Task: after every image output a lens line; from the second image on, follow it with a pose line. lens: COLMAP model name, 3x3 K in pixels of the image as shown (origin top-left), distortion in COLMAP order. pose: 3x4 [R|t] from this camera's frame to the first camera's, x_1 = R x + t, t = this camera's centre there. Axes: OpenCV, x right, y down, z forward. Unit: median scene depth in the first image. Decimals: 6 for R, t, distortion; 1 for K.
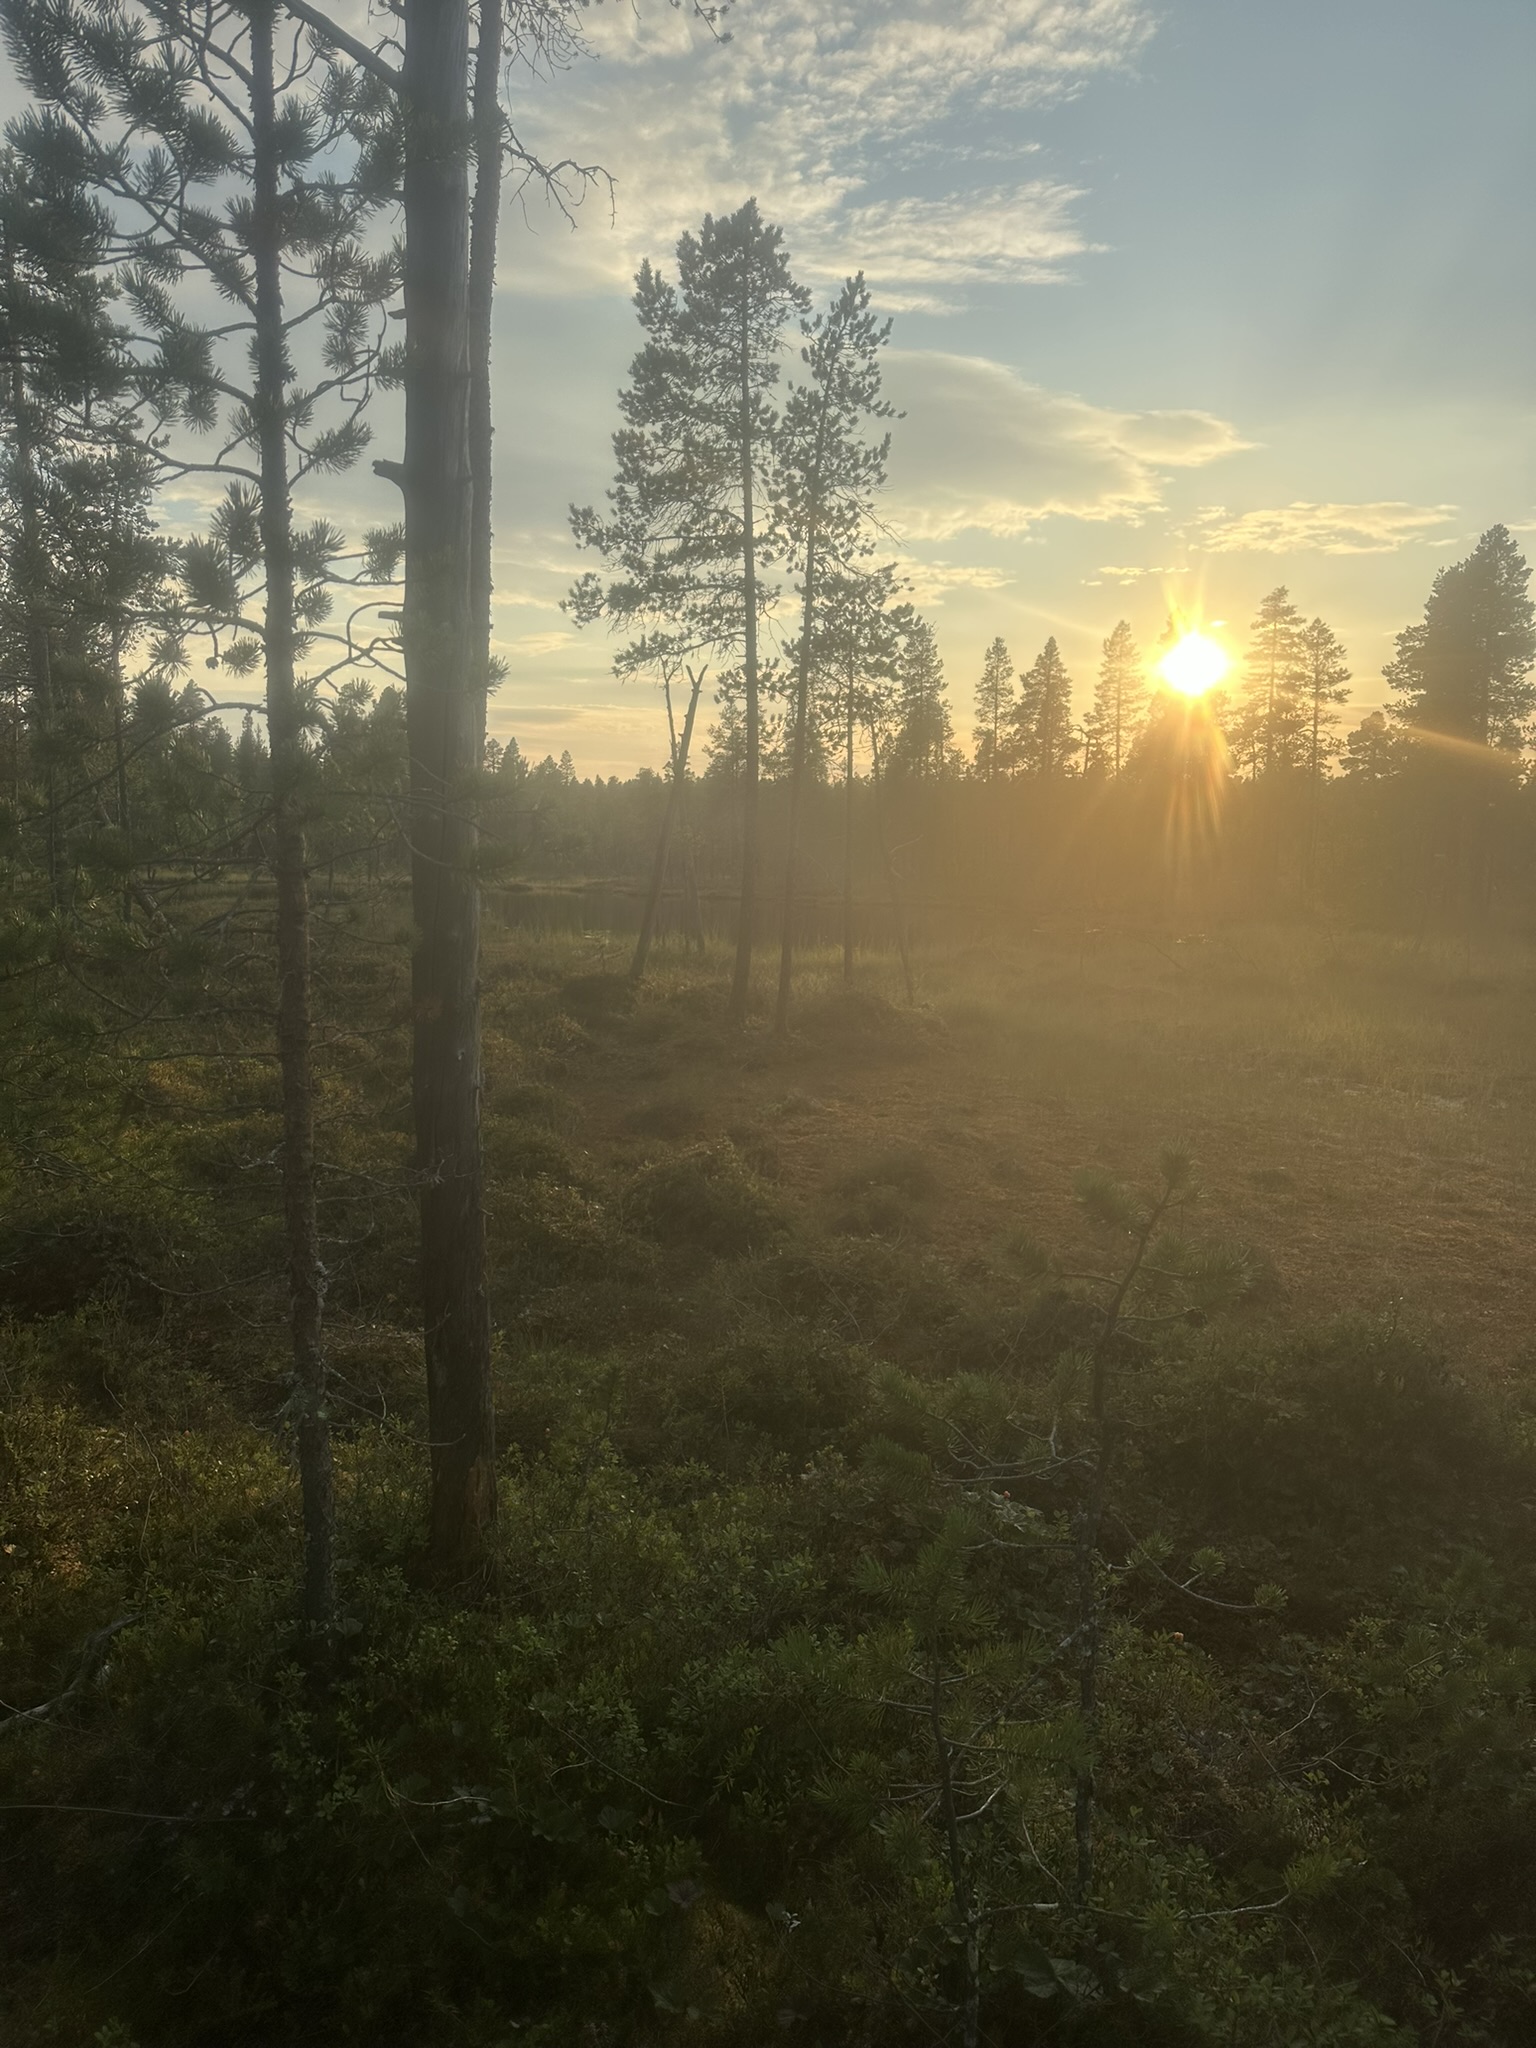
lens RADIAL K [[1403.5, 0, 761.8], [0, 1403.5, 1049.8], [0, 0, 1]] dist [0.055091, -0.068331]
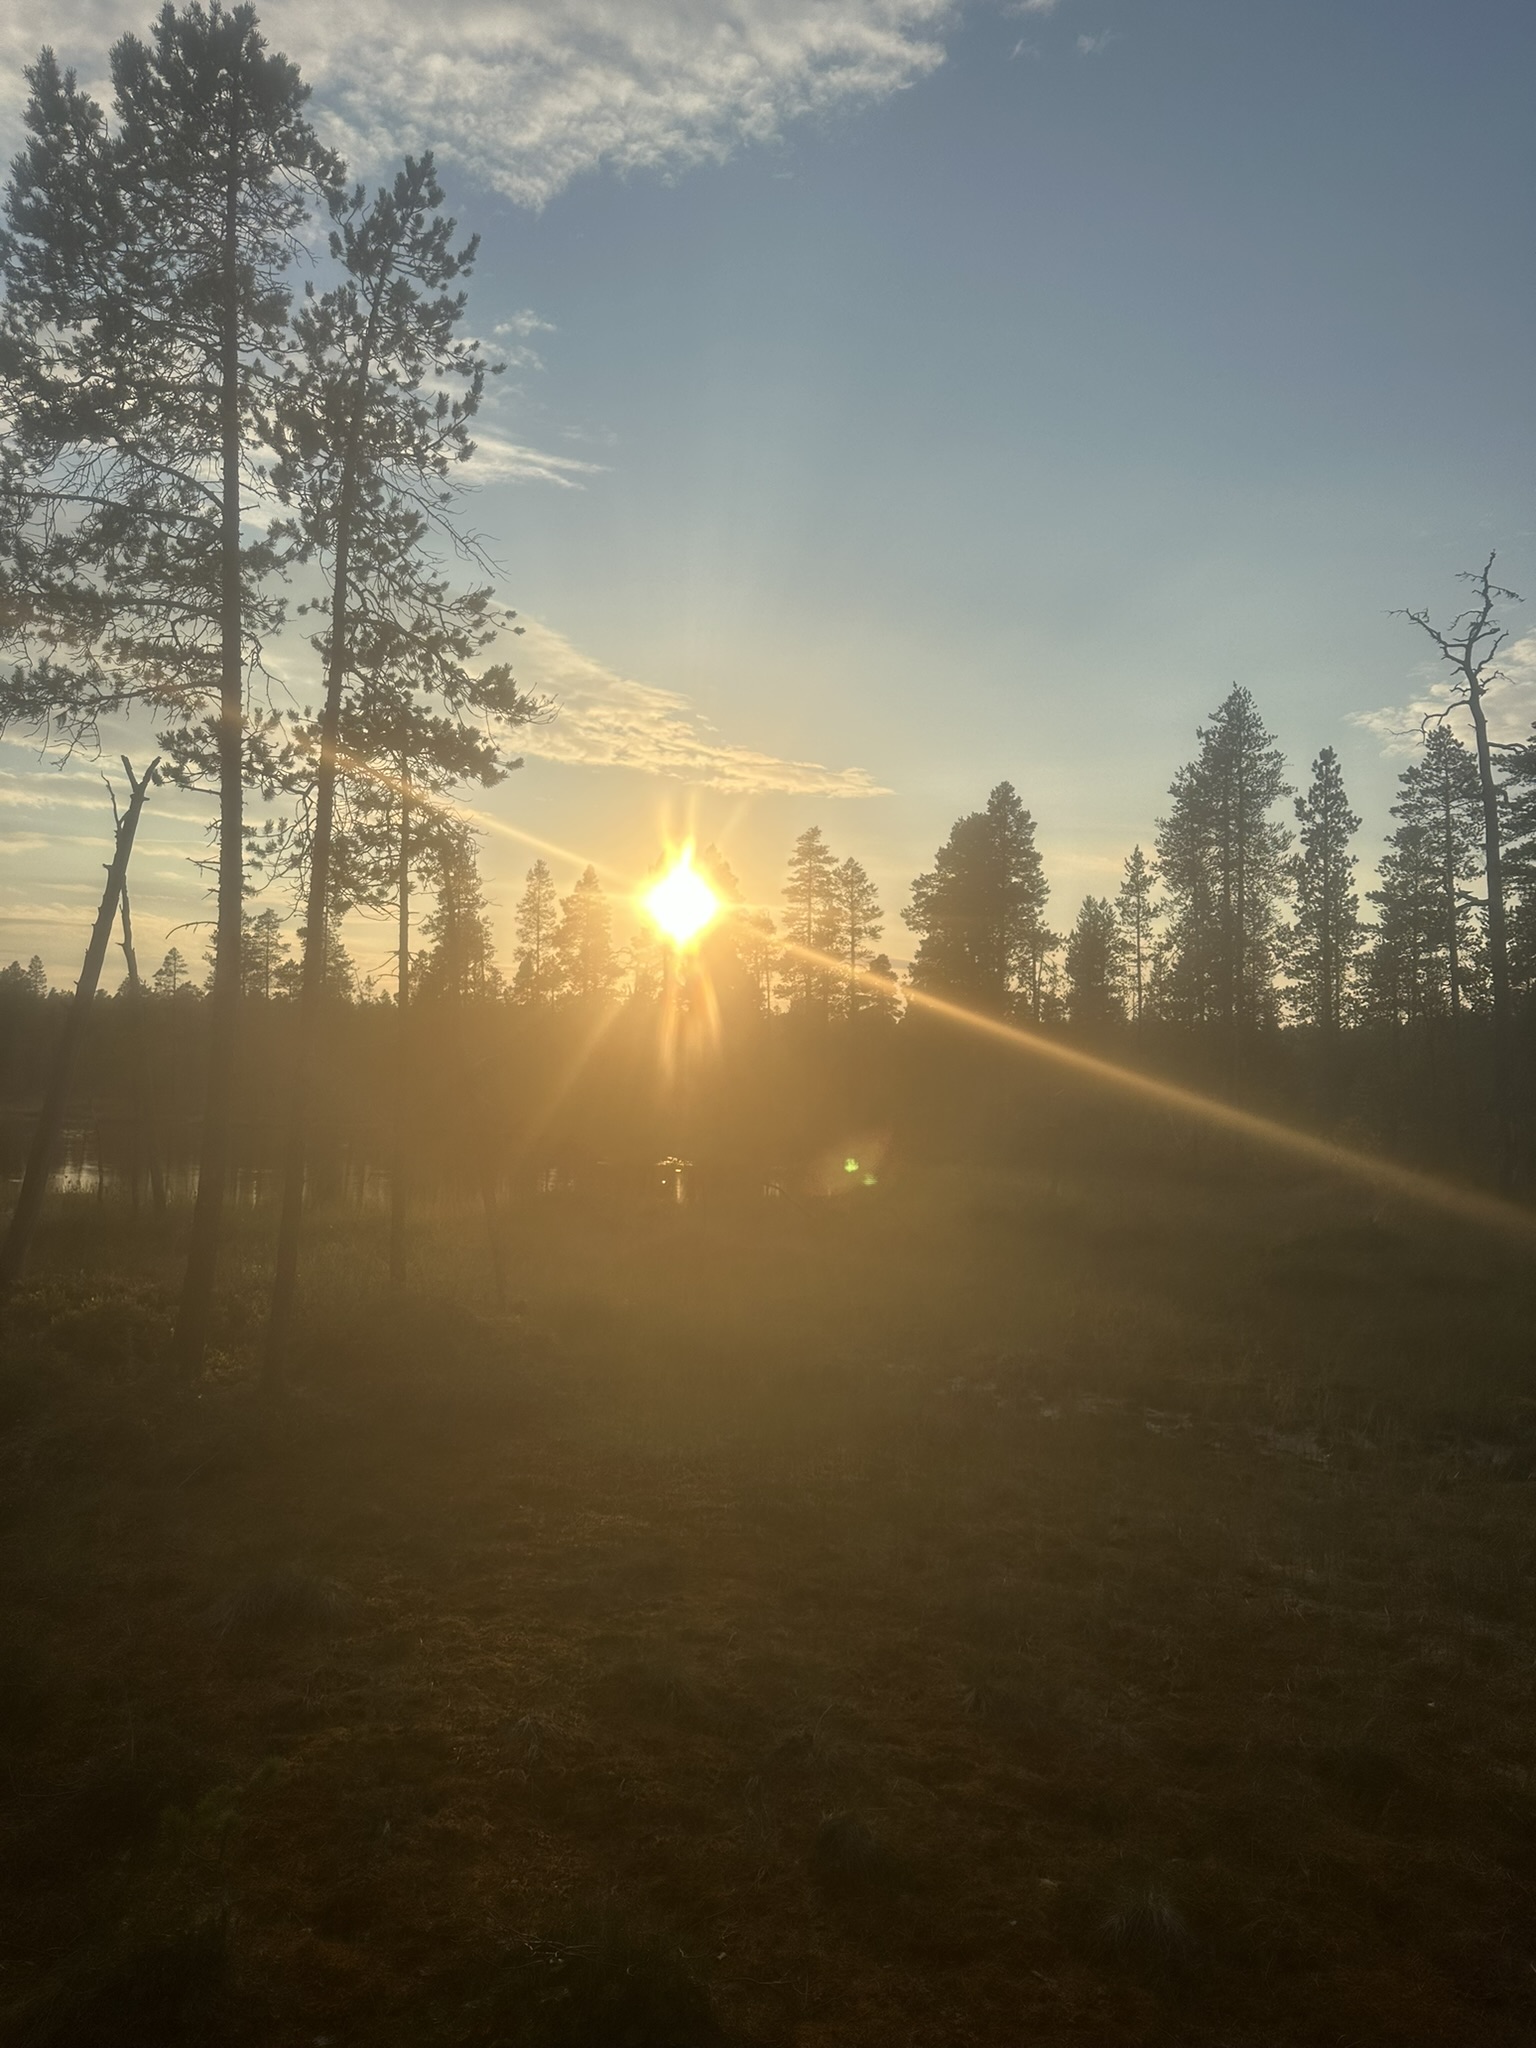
lens RADIAL K [[1403.5, 0, 761.8], [0, 1403.5, 1049.8], [0, 0, 1]] dist [0.055091, -0.068331]
pose [[0.946446, 0.018723, 0.322318, 0.013147], [0.032631, 0.987658, -0.153191, -0.052148], [-0.321208, 0.155505, 0.934154, 0.399649]]
